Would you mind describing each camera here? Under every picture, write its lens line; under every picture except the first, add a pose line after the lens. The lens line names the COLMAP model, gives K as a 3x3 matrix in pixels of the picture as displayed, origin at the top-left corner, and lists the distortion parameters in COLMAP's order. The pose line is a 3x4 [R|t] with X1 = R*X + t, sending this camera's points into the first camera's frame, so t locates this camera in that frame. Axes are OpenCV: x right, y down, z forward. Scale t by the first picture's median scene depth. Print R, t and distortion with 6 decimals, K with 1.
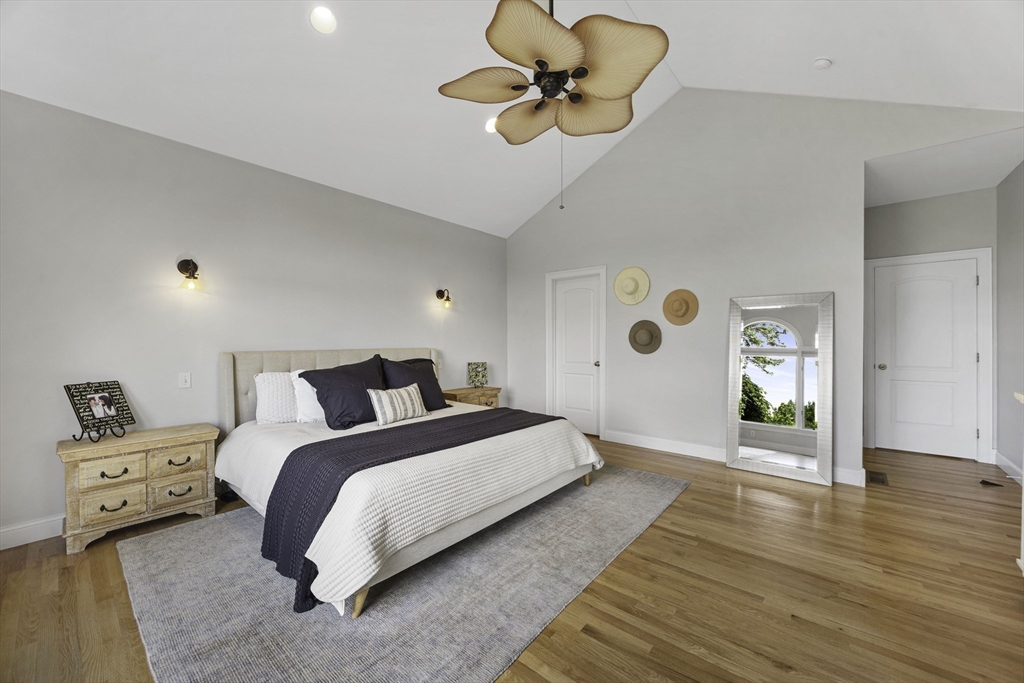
lens RADIAL K [[405.0, 0, 512.0], [0, 405.0, 341.5], [0, 0, 1]] dist [0.015291, 0.000023]
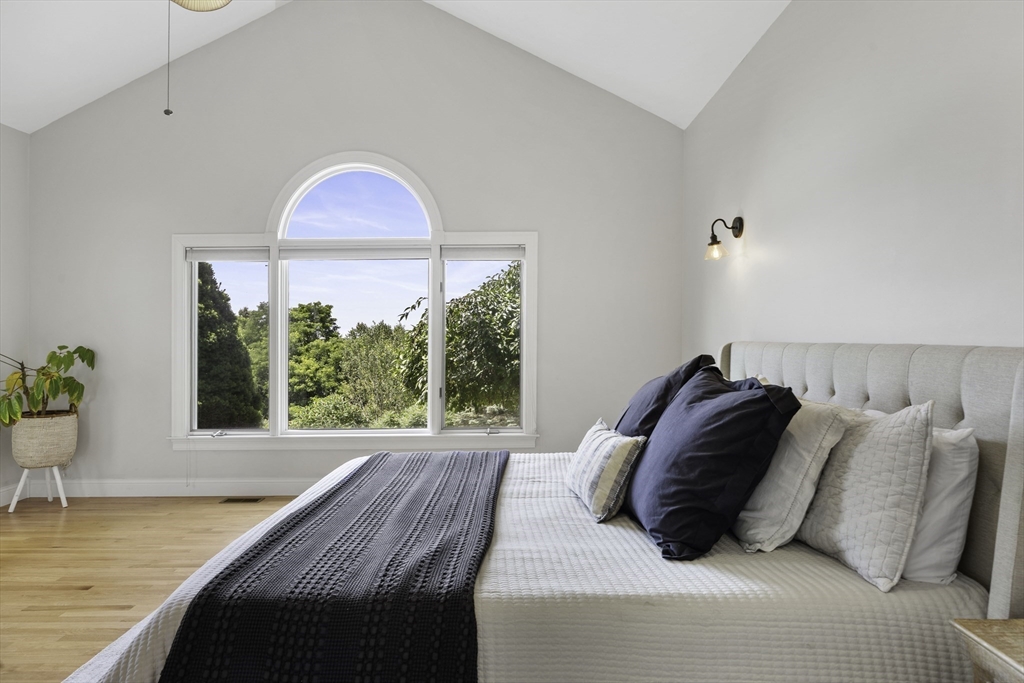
lens RADIAL K [[655.5, 0, 512.0], [0, 655.5, 341.5], [0, 0, 1]] dist [0.000216, 0.001401]
pose [[-0.787528, 0.009405, -0.616207, 0.264387], [0.006132, 0.999954, 0.007424, 0.012800], [0.616249, 0.002068, -0.787549, 1.643512]]
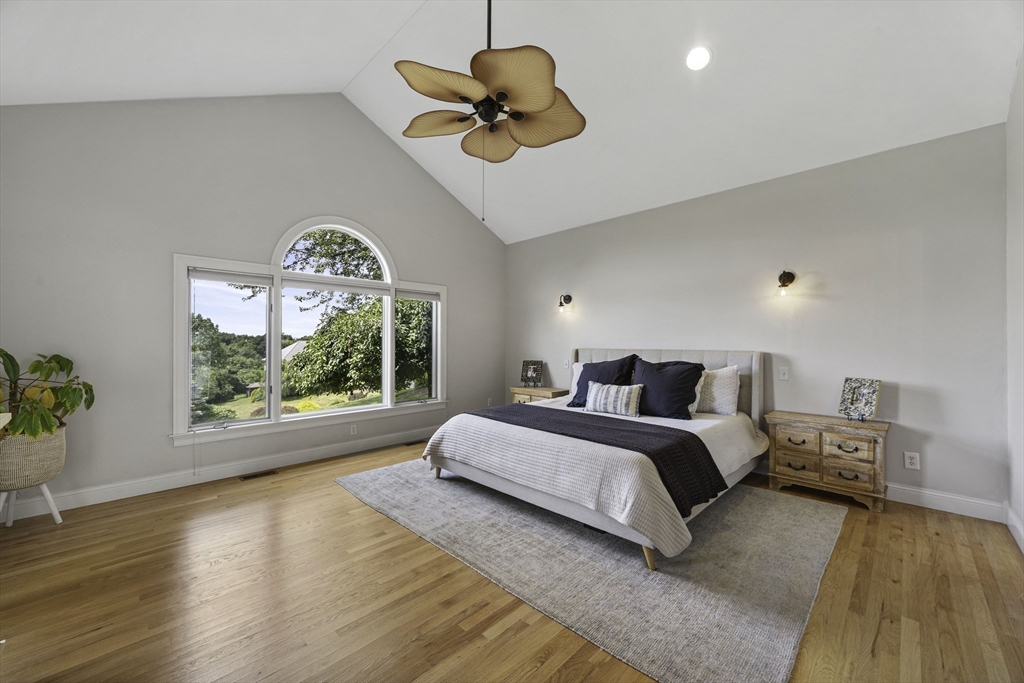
lens RADIAL K [[403.3, 0, 527.9], [0, 403.3, 340.7], [0, 0, 1]] dist [-0.002098, -0.000034]
pose [[-0.087224, -0.000762, -0.996188, 0.924298], [-0.002000, 0.999998, -0.000589, -0.004804], [0.996187, 0.001941, -0.087225, 0.949435]]
